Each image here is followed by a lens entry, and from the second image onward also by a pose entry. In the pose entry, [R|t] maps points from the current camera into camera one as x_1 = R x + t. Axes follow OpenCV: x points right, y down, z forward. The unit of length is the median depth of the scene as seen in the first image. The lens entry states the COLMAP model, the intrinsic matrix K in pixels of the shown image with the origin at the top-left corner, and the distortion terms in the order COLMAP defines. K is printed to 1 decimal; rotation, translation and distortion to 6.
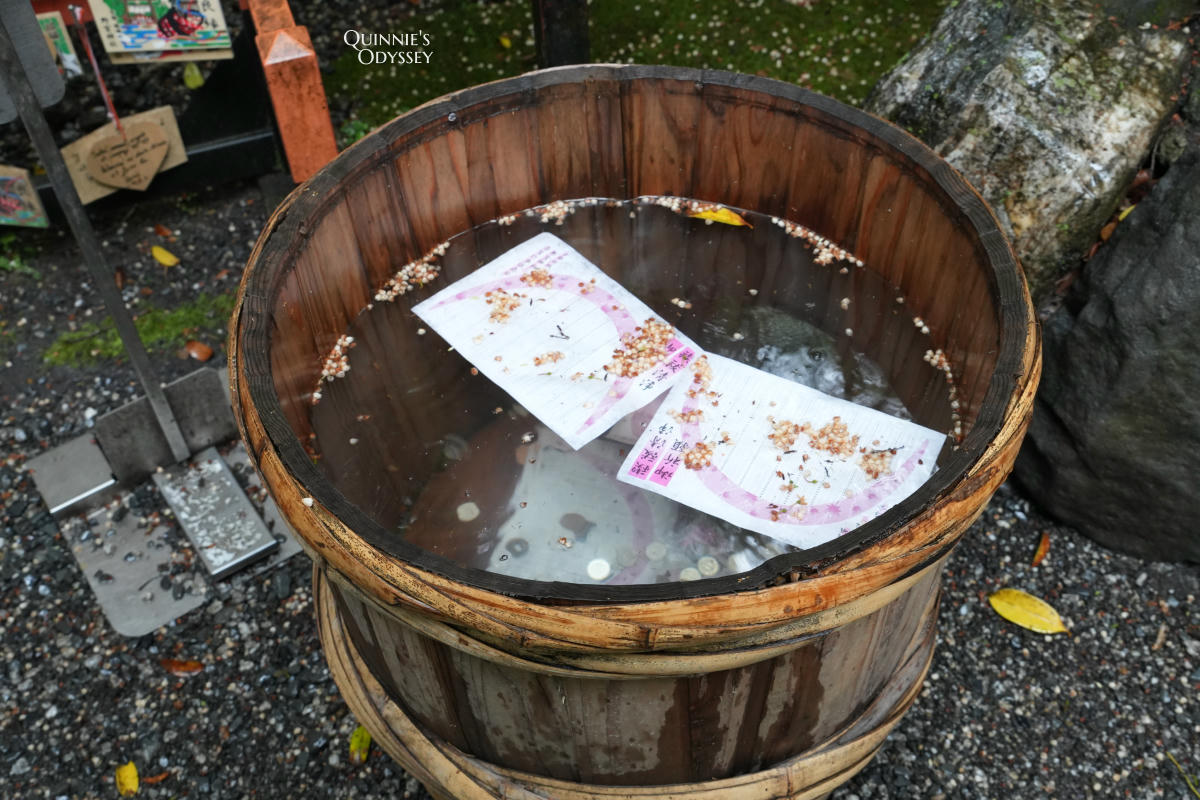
lens RADIAL K [[1319.5, 0, 612.1], [0, 1319.5, 395.8], [0, 0, 1]] dist [0.005262, 0.000000]
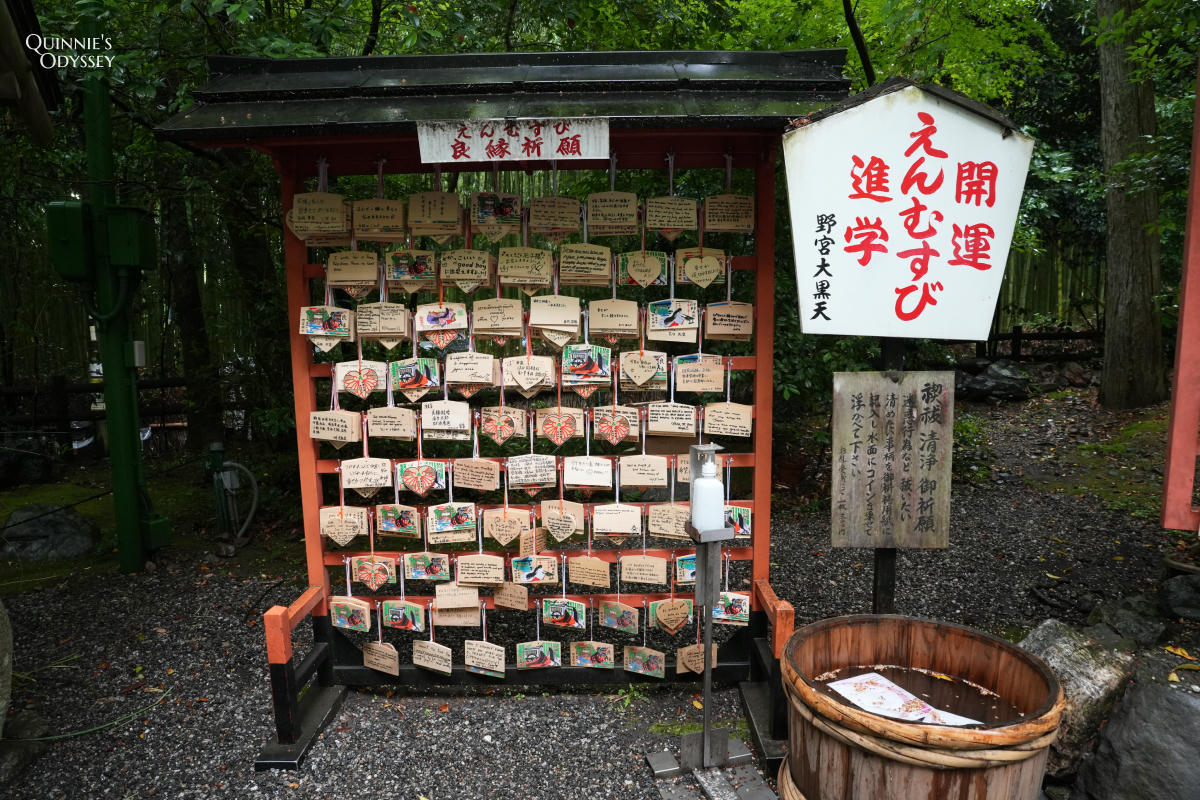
lens RADIAL K [[744.5, 0, 607.0], [0, 744.5, 403.3], [0, 0, 1]] dist [-0.068763, 0.011484]
pose [[0.941434, 0.055795, -0.332548, -0.099279], [-0.264349, 0.734374, -0.625151, 0.548207], [0.209335, 0.676448, 0.706114, -0.564773]]
